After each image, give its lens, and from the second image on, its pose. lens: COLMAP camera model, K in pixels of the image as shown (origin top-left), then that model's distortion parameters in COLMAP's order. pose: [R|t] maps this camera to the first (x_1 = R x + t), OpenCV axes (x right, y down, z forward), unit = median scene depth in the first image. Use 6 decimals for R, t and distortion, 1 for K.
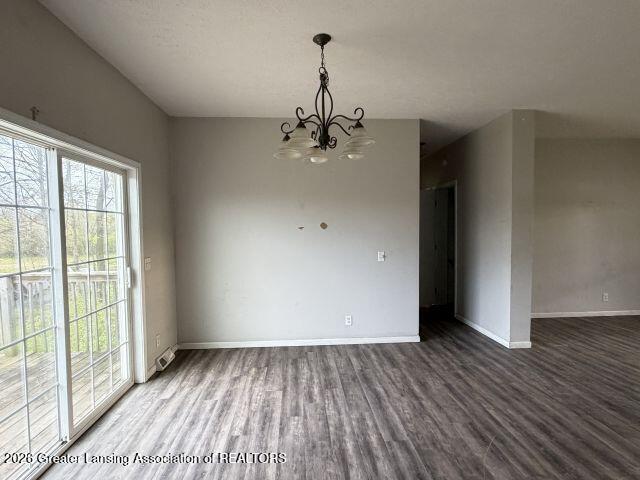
lens RADIAL K [[363.0, 0, 320.0], [0, 363.0, 240.0], [0, 0, 1]] dist [0.002670, 0.000283]
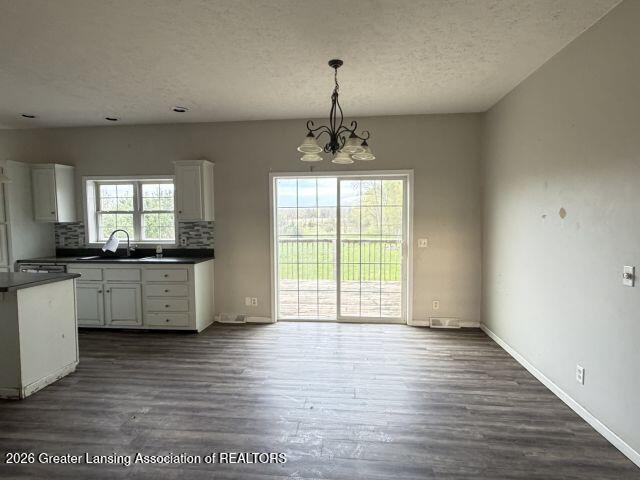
lens RADIAL K [[363.0, 0, 320.0], [0, 363.0, 240.0], [0, 0, 1]] dist [0.002670, 0.000283]
pose [[-0.183038, 0.063124, -0.981077, 0.884702], [-0.032643, 0.996996, 0.070239, -0.027194], [0.982564, 0.044882, -0.180428, 0.838311]]
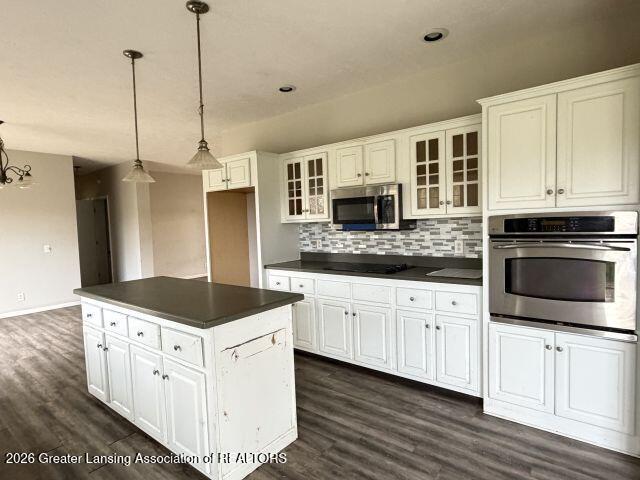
lens RADIAL K [[363.0, 0, 320.0], [0, 363.0, 240.0], [0, 0, 1]] dist [0.002670, 0.000283]
pose [[0.684378, -0.050807, 0.727355, -0.168234], [0.054616, 0.998339, 0.018347, 0.052186], [-0.727079, 0.027168, 0.686016, -0.947520]]
